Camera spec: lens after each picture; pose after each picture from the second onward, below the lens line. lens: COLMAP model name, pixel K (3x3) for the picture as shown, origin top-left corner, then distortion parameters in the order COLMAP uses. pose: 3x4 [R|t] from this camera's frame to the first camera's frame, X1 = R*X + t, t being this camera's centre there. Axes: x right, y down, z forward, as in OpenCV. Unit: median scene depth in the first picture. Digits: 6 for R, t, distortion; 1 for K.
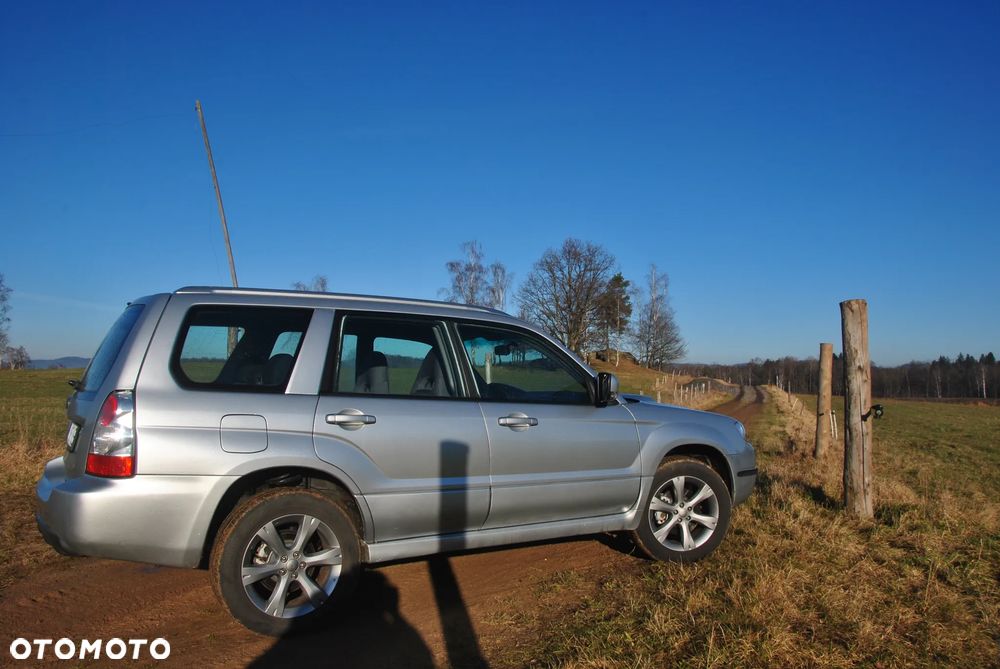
lens RADIAL K [[807.9, 0, 516.1], [0, 807.9, 332.6], [0, 0, 1]] dist [-0.154124, 0.141997]
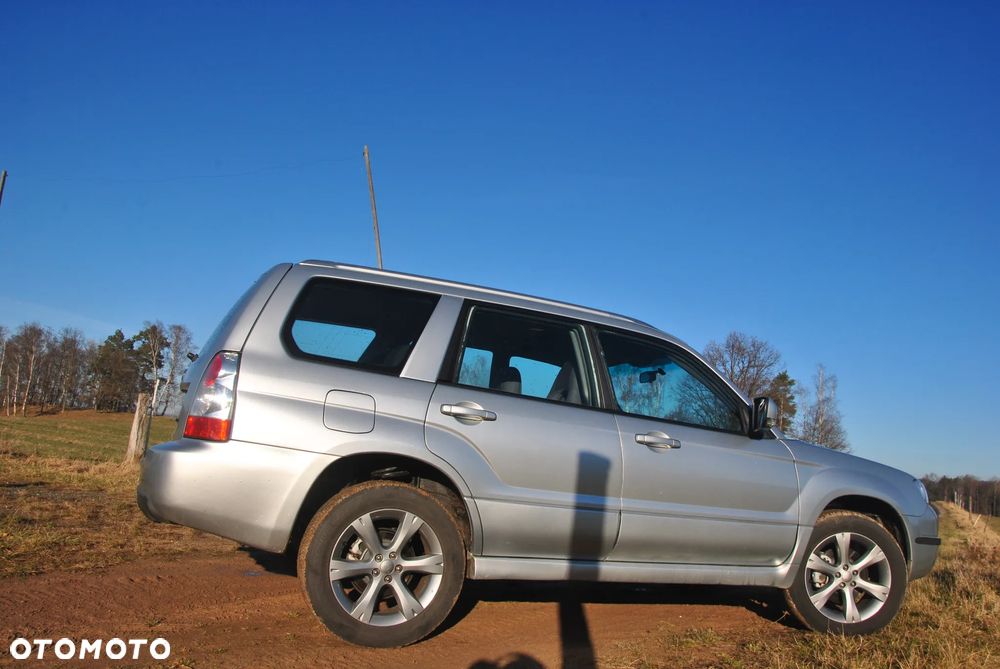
lens RADIAL K [[807.9, 0, 516.1], [0, 807.9, 332.6], [0, 0, 1]] dist [-0.154124, 0.141997]
pose [[0.978269, 0.056032, -0.199627, 0.018989], [-0.078598, 0.991151, -0.106967, 0.097212], [0.191867, 0.120333, 0.974016, 0.102613]]
